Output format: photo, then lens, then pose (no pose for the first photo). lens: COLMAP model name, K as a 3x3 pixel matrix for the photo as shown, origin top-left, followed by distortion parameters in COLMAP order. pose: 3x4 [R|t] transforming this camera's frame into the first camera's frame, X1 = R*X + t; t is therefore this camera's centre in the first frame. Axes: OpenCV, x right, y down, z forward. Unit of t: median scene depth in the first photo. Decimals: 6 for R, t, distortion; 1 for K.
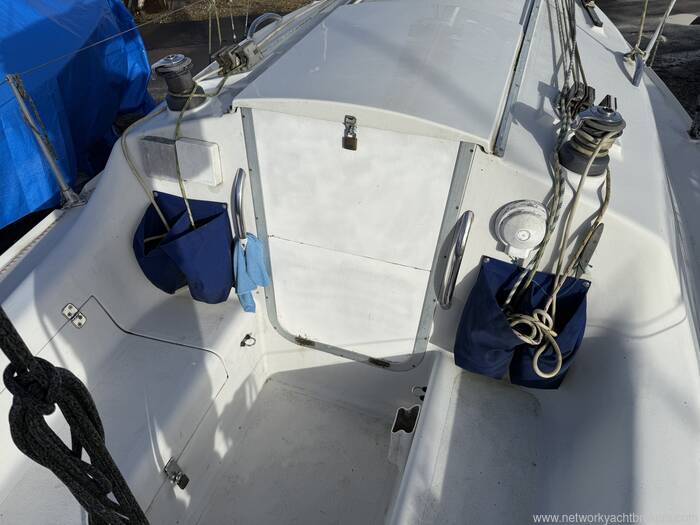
lens RADIAL K [[489.3, 0, 352.8], [0, 489.3, 263.8], [0, 0, 1]] dist [0.052039, -0.063865]
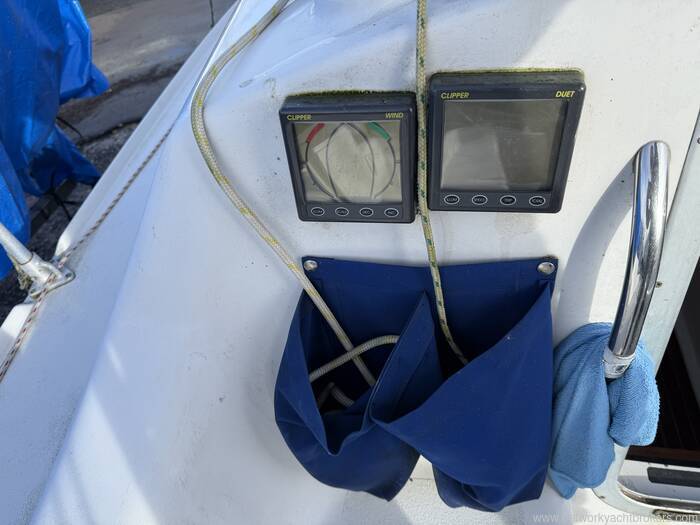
lens RADIAL K [[489.3, 0, 352.8], [0, 489.3, 263.8], [0, 0, 1]] dist [0.052039, -0.063865]
pose [[0.977579, -0.203079, 0.055654, -0.403922], [0.197249, 0.975689, 0.095519, -0.175352], [-0.073699, -0.082400, 0.993871, 0.677895]]
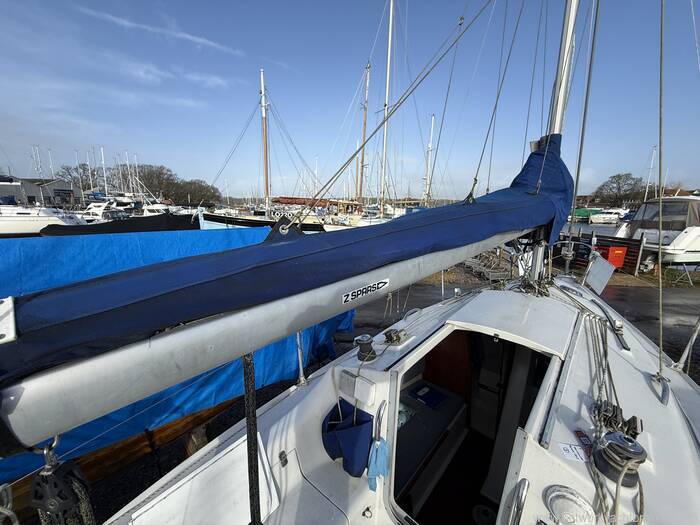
lens RADIAL K [[278.6, 0, 350.0], [0, 278.6, 262.5], [0, 0, 1]] dist [-0.000988, 0.000395]
pose [[0.916877, 0.079850, -0.391101, 0.021534], [-0.263458, 0.857122, -0.442642, -0.129545], [0.299876, 0.508887, 0.806913, -0.150605]]
